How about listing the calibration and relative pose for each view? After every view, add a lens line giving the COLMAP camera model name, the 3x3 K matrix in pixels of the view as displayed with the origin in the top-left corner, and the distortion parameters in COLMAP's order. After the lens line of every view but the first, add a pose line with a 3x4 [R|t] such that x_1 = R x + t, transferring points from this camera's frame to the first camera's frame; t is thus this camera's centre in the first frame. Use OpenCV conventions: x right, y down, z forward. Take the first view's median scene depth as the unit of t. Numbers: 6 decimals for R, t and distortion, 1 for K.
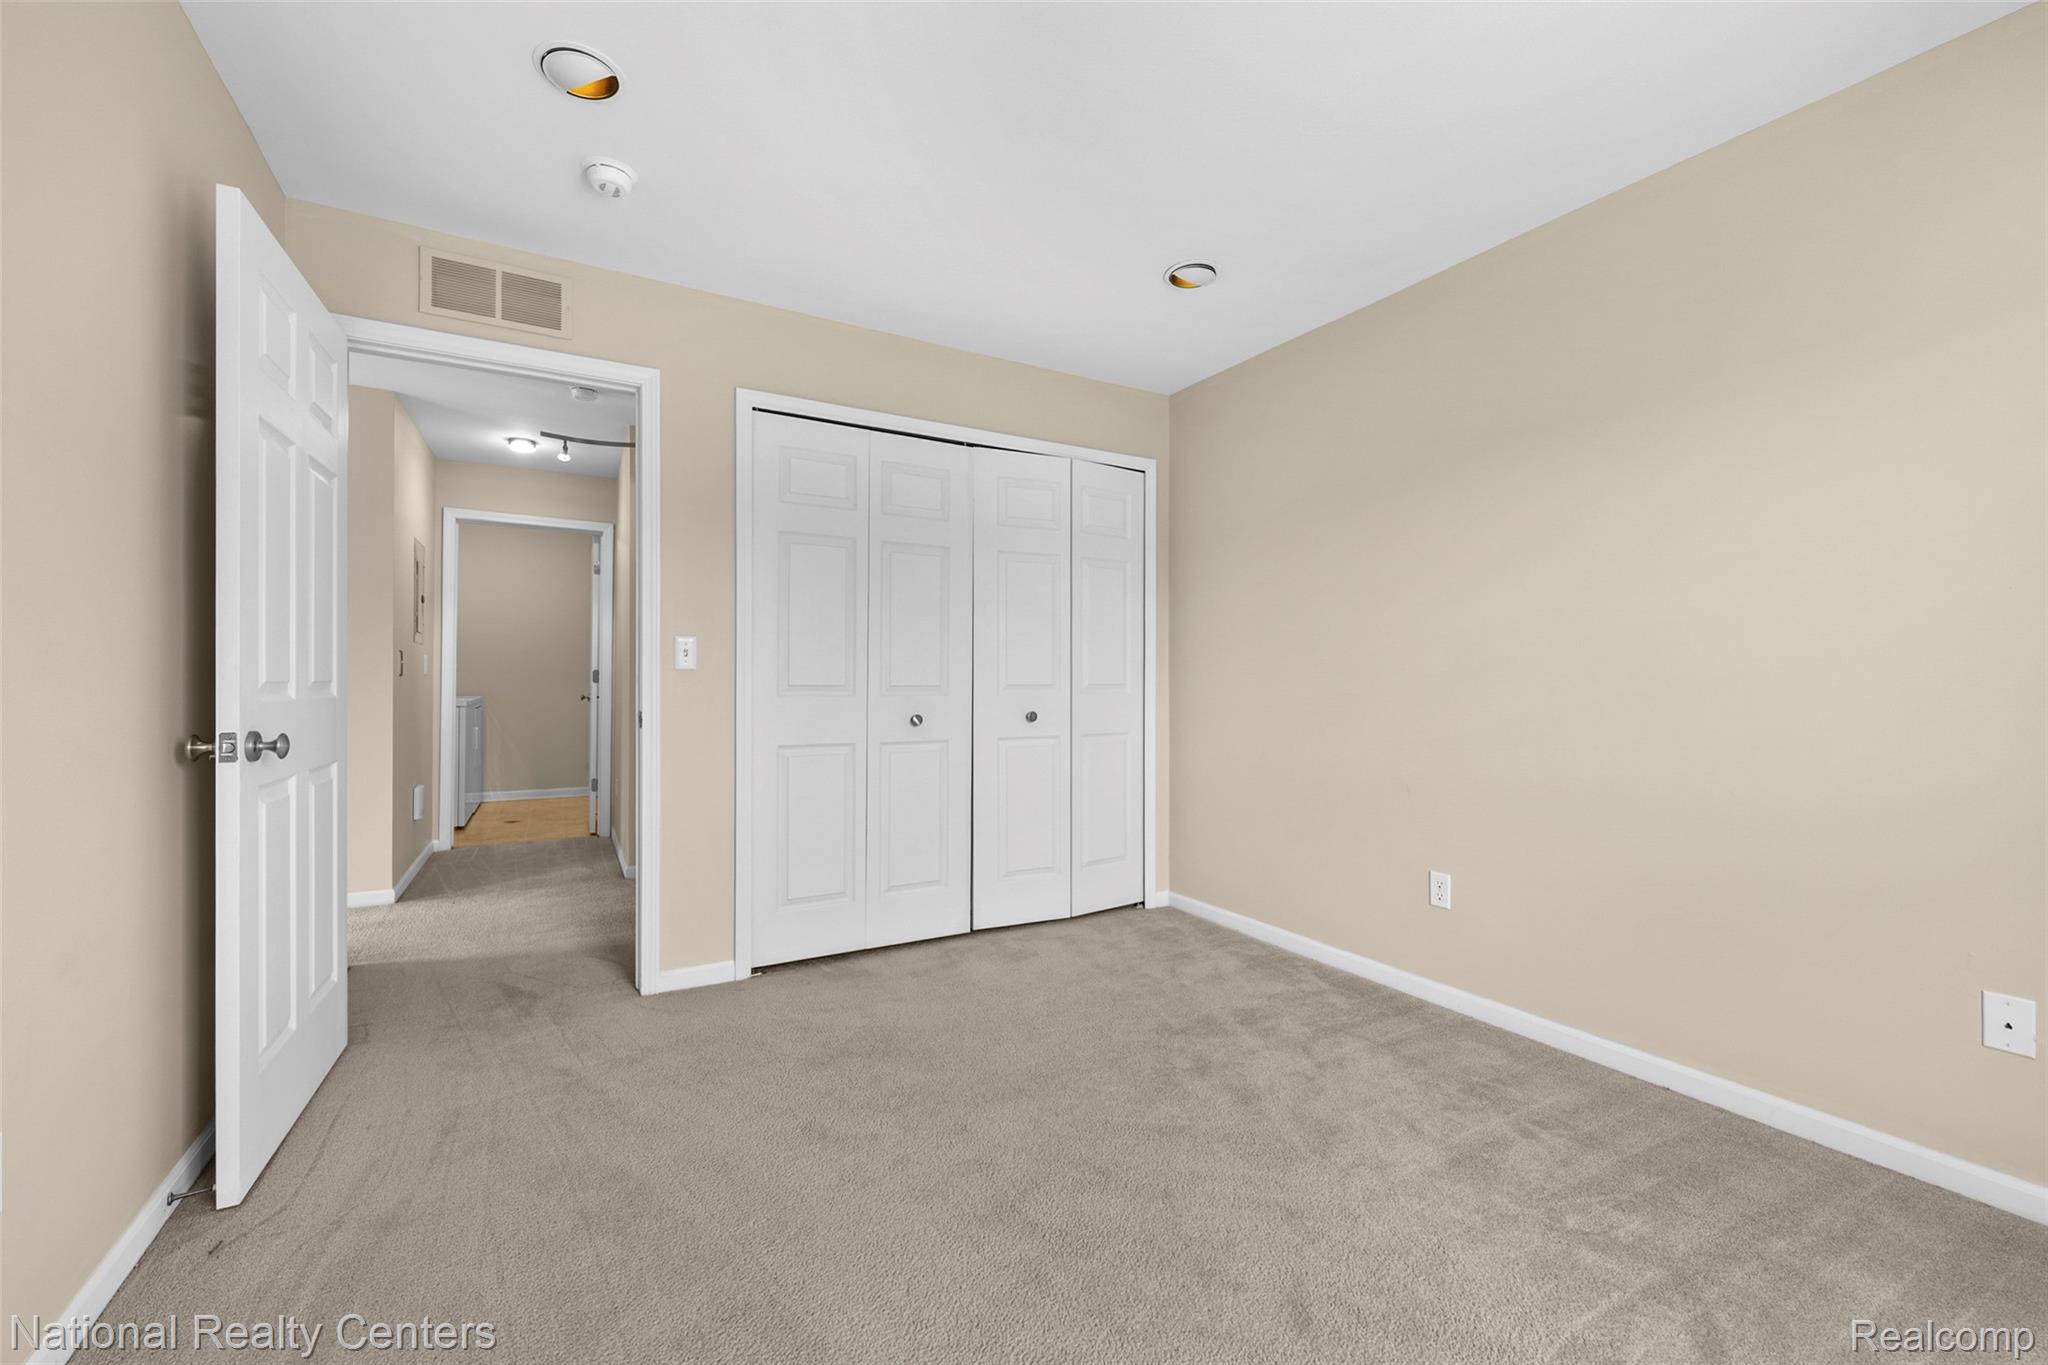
lens RADIAL K [[816.6, 0, 1019.0], [0, 816.6, 668.0], [0, 0, 1]] dist [0.000123, -0.000064]
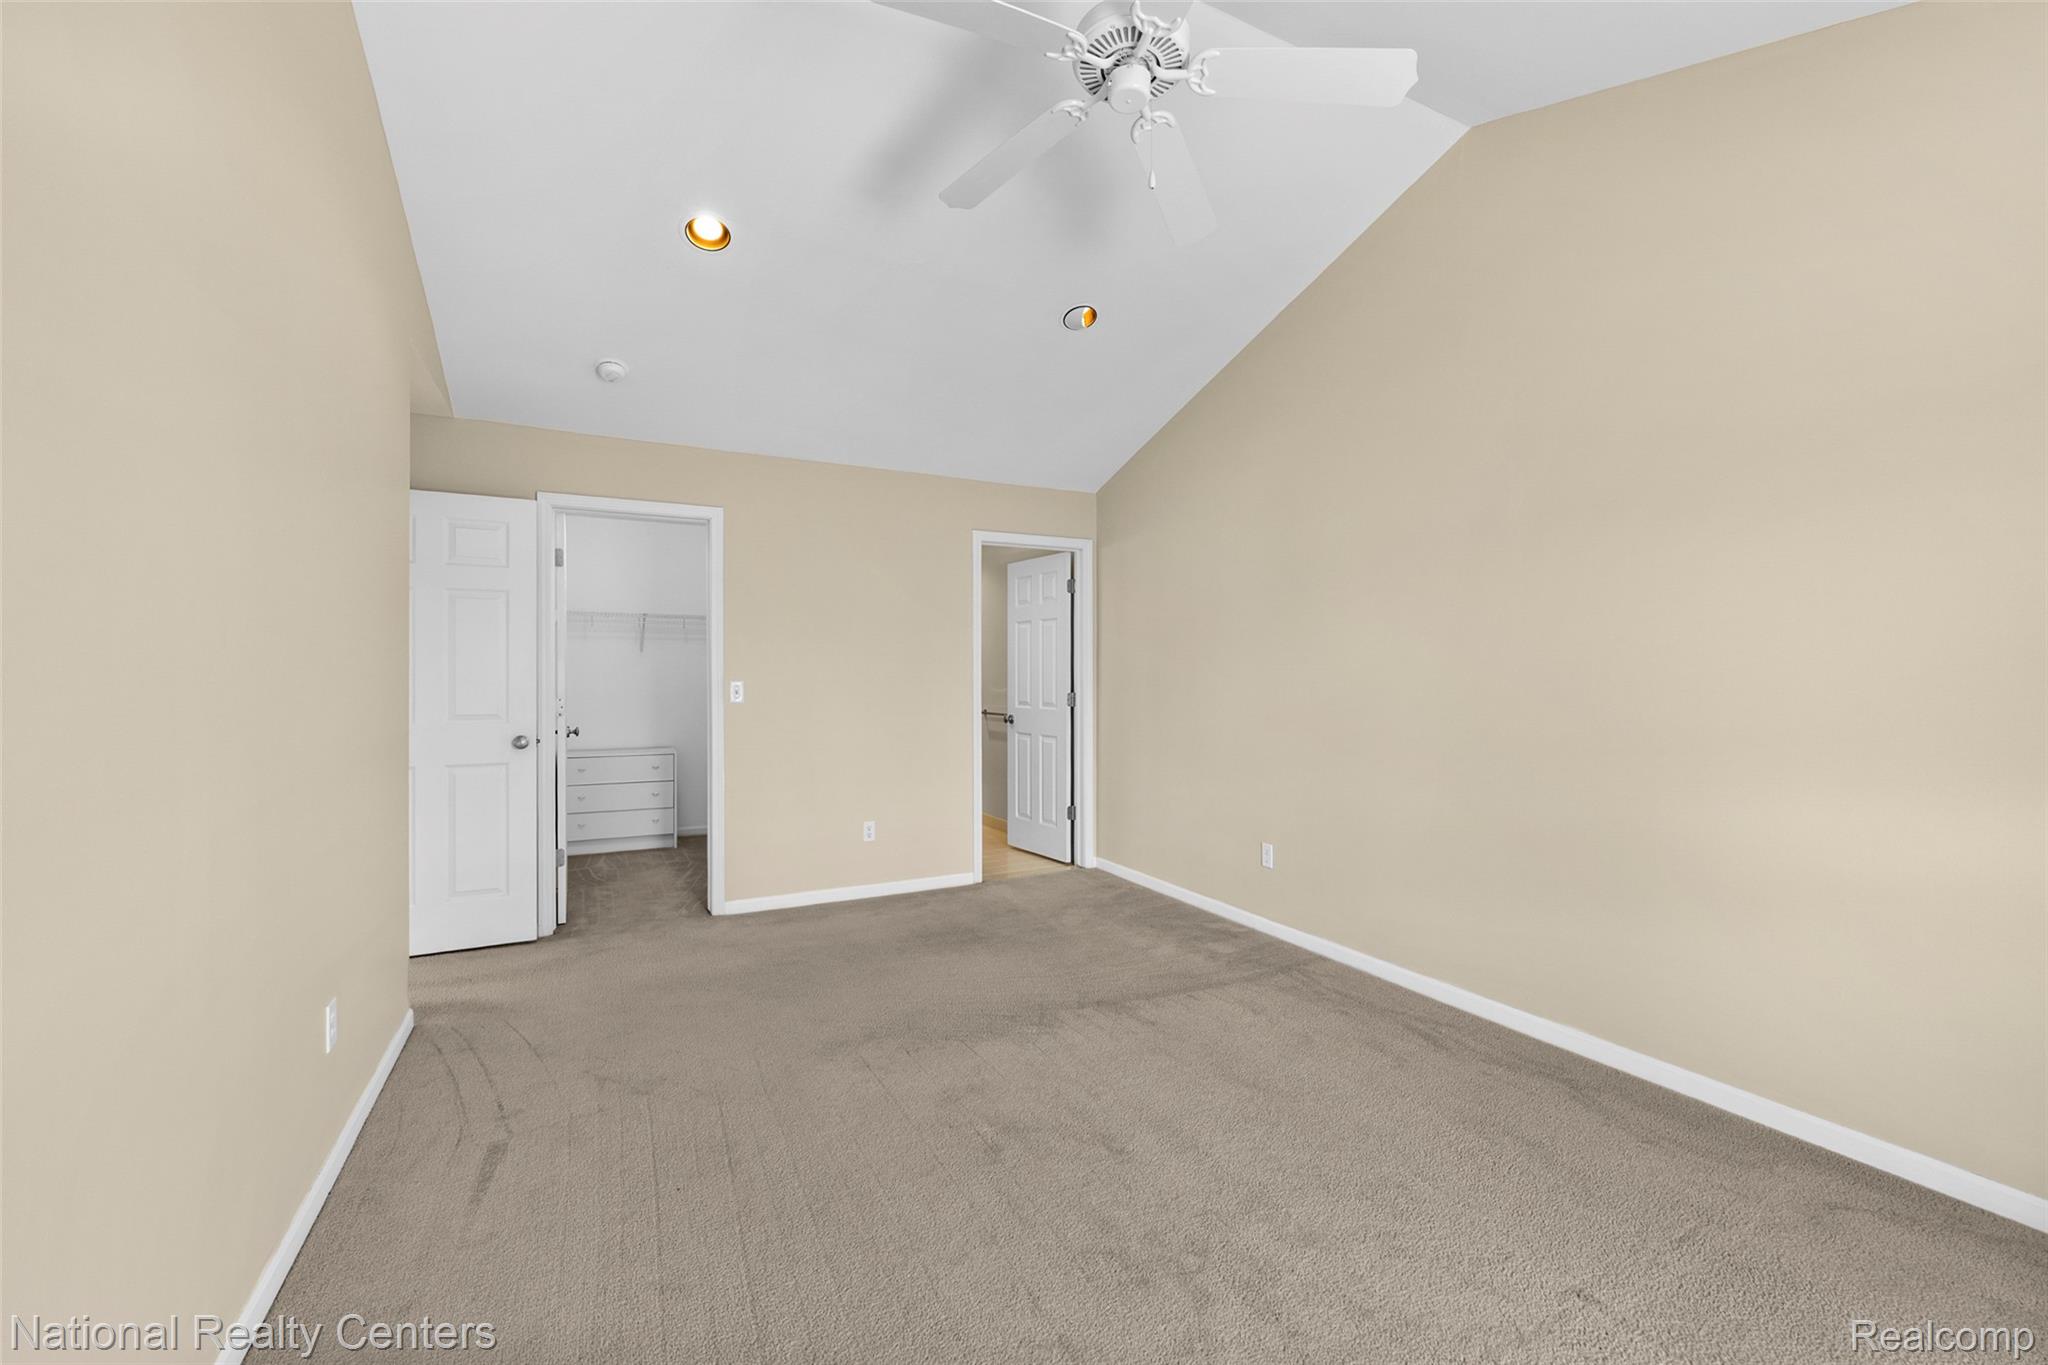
lens RADIAL K [[816.6, 0, 1019.0], [0, 816.6, 668.0], [0, 0, 1]] dist [0.000123, -0.000064]
pose [[0.994309, -0.016405, -0.105267, 0.177843], [0.013294, 0.999456, -0.030184, -0.005973], [0.105705, 0.028613, 0.993986, -0.300346]]
